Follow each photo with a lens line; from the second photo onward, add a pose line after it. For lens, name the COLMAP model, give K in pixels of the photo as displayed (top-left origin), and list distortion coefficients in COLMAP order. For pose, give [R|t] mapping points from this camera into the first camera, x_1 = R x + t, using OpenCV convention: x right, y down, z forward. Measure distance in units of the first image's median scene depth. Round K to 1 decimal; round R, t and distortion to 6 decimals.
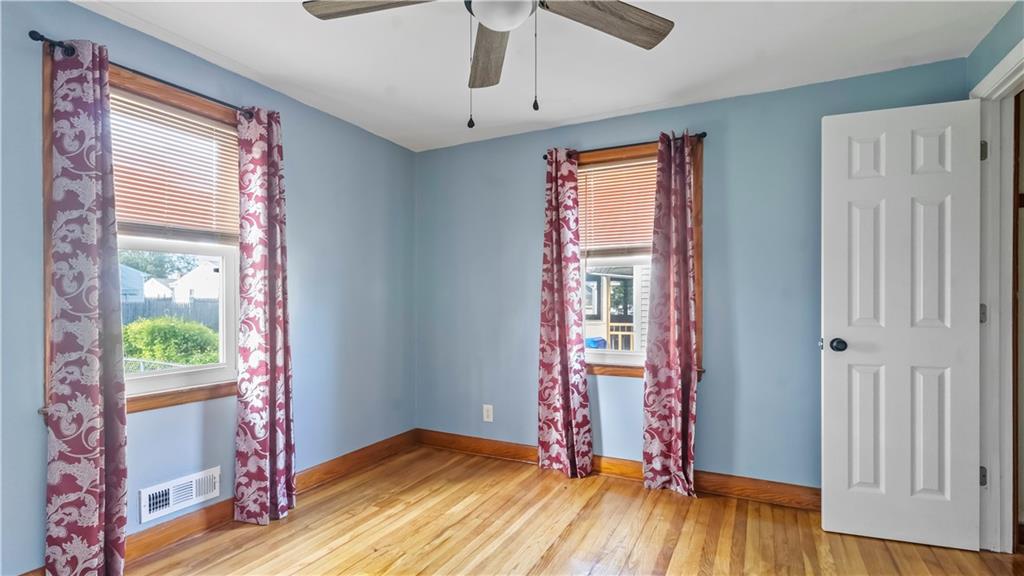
lens RADIAL K [[496.1, 0, 511.6], [0, 496.1, 295.9], [0, 0, 1]] dist [0.002838, 0.000397]
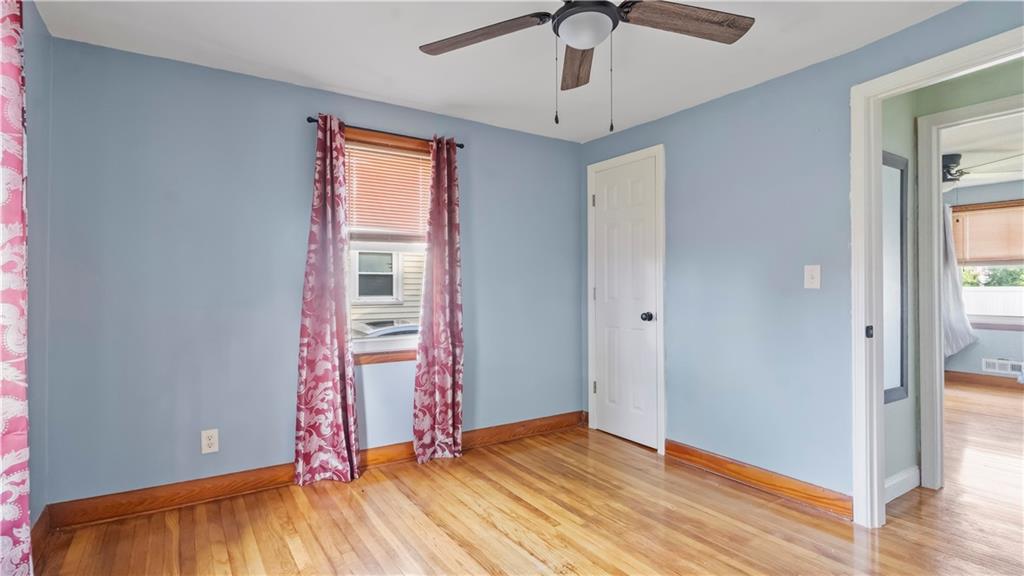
lens RADIAL K [[502.2, 0, 504.0], [0, 502.2, 270.3], [0, 0, 1]] dist [-0.001440, 0.000017]
pose [[0.502163, 0.023939, 0.864441, -0.570655], [-0.007066, 0.999697, -0.023580, -0.000756], [-0.864744, 0.005733, 0.502180, 0.305857]]
